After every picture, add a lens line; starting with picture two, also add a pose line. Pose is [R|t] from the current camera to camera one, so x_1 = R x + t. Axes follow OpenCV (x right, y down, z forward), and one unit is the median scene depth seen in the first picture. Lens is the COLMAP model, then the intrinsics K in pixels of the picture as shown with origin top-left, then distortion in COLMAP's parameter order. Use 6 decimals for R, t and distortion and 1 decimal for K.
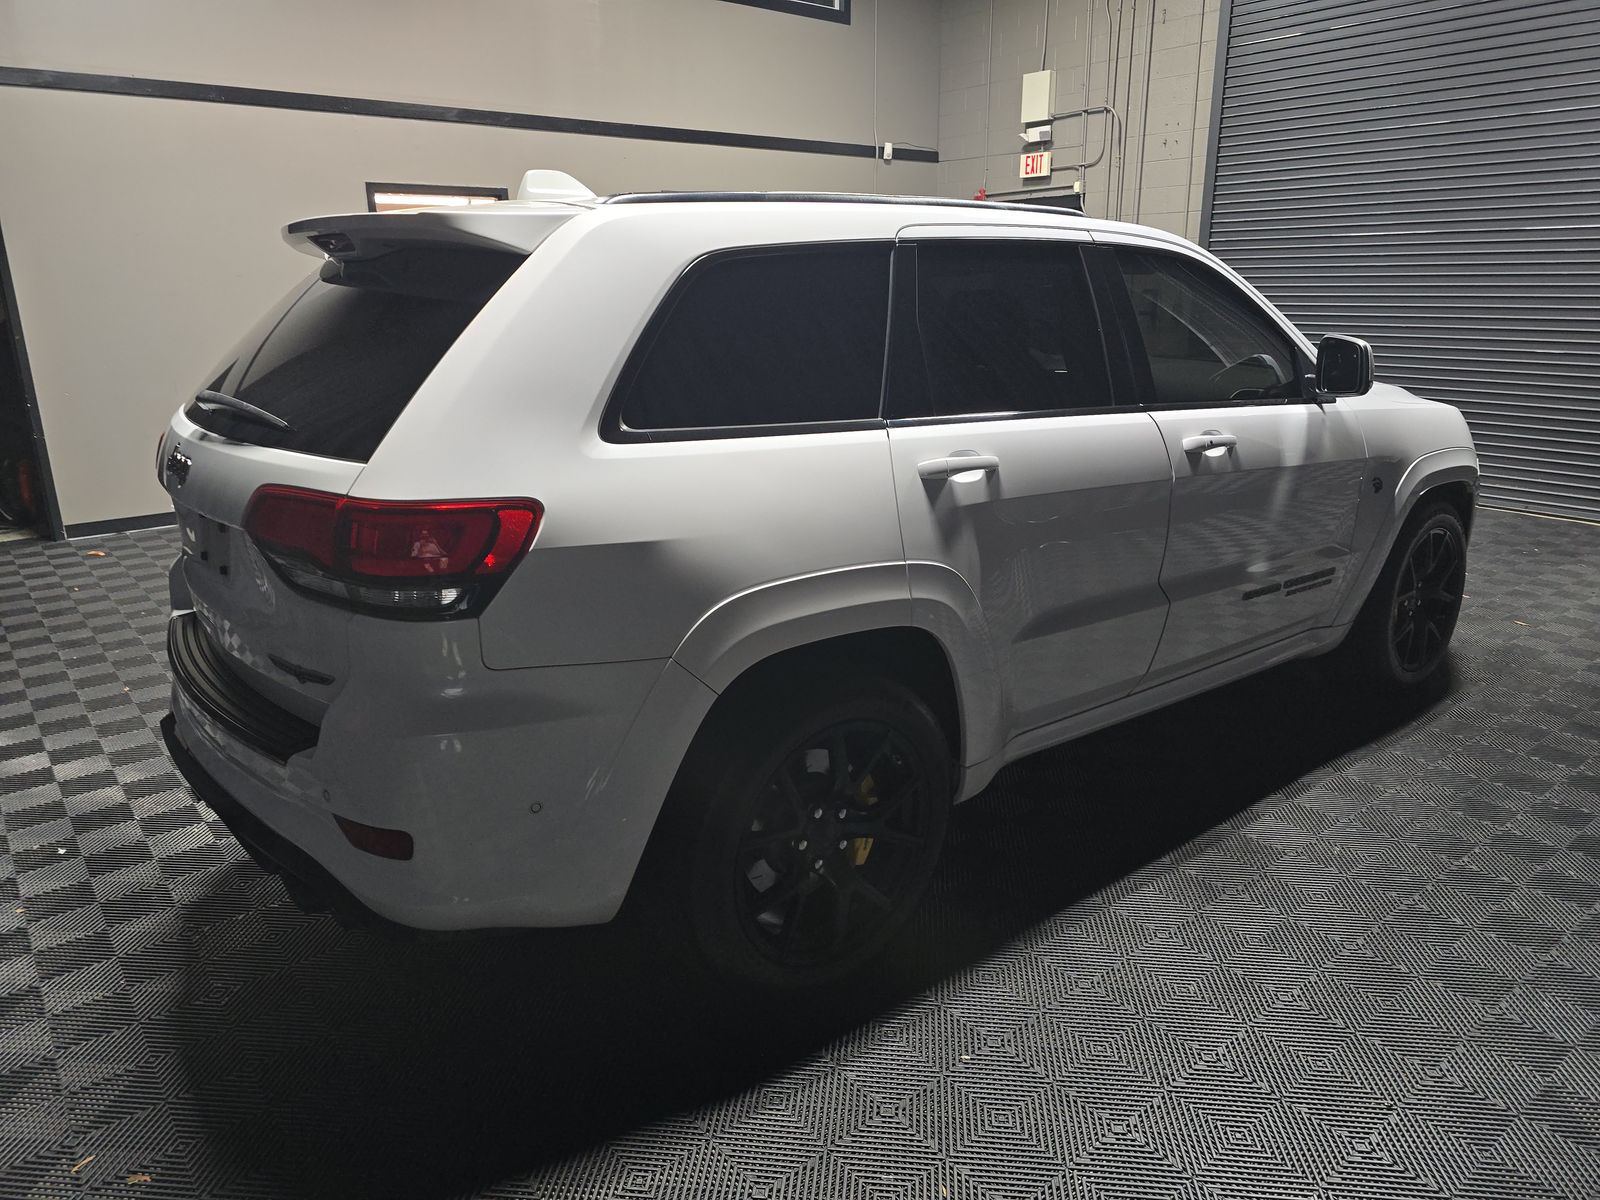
lens RADIAL K [[1091.3, 0, 810.2], [0, 1091.3, 598.4], [0, 0, 1]] dist [0.002269, -0.000056]
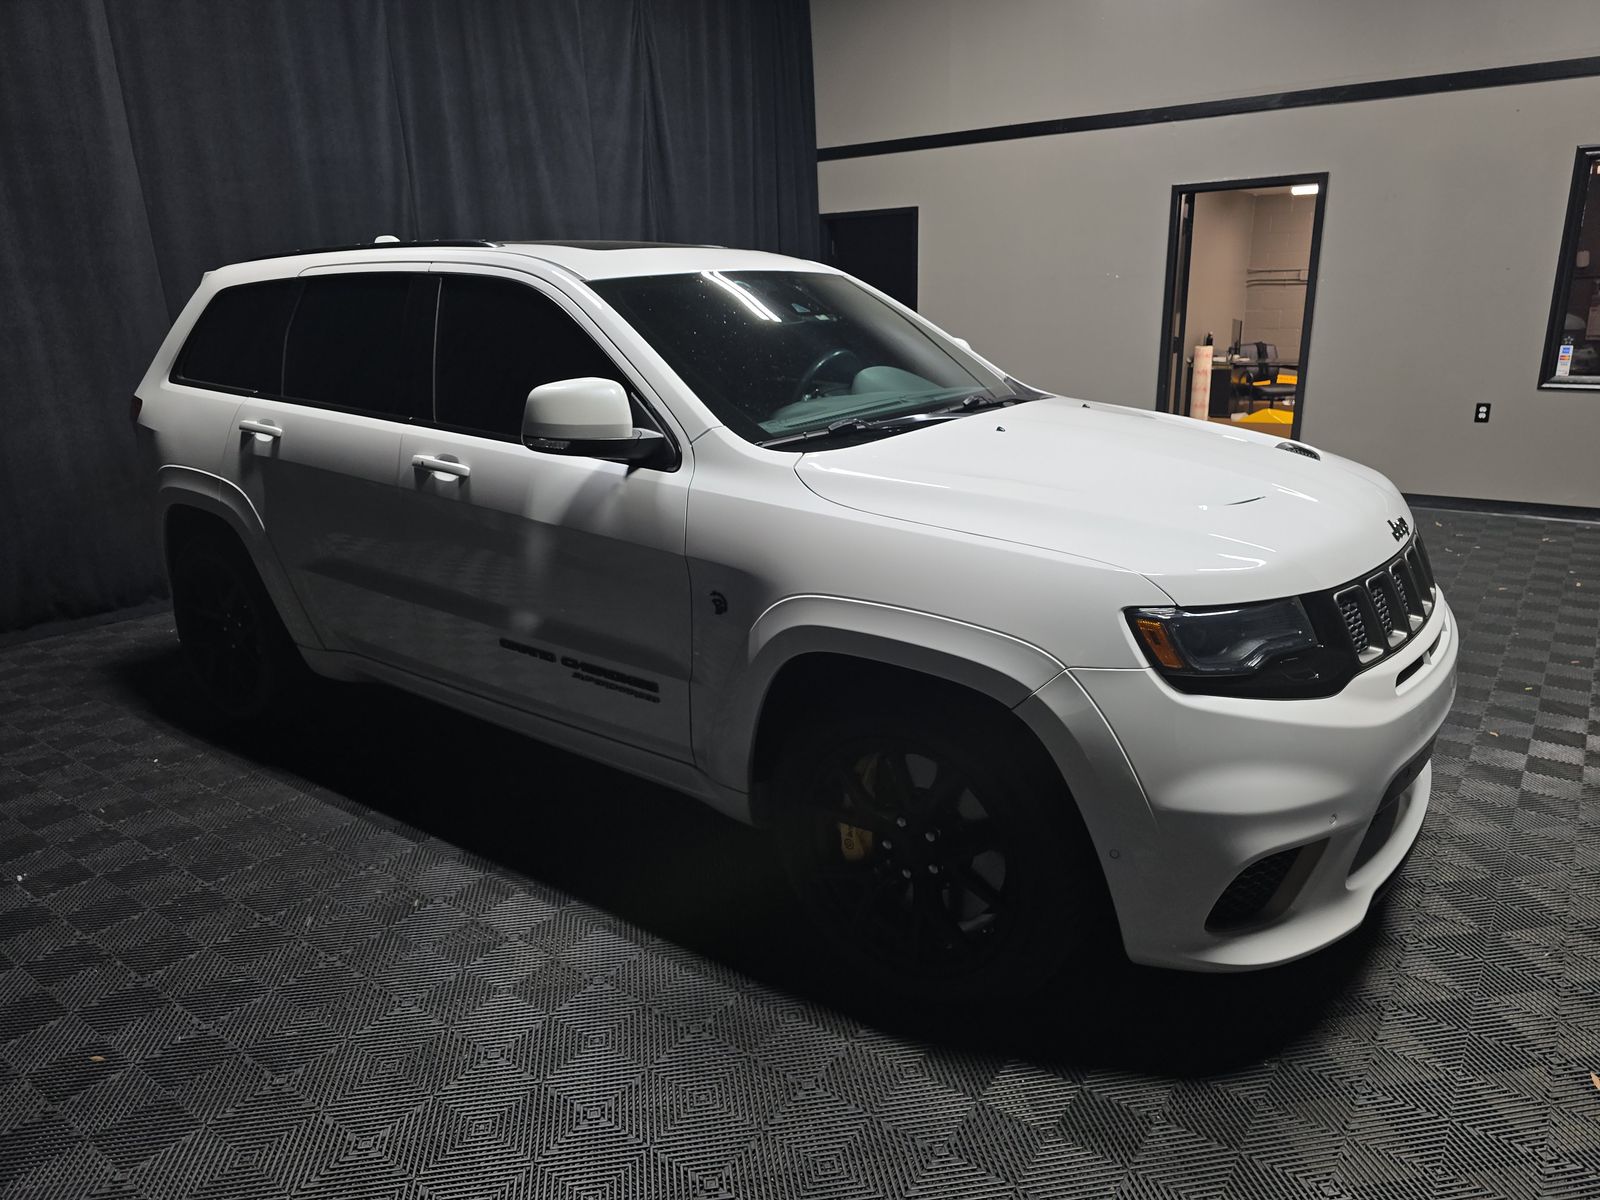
lens RADIAL K [[1091.3, 0, 810.2], [0, 1091.3, 598.4], [0, 0, 1]] dist [0.002269, -0.000056]
pose [[0.265216, 0.258981, -0.928757, 1.424261], [-0.267046, 0.945300, 0.187337, -0.304991], [0.926470, 0.198336, 0.319868, 0.995358]]
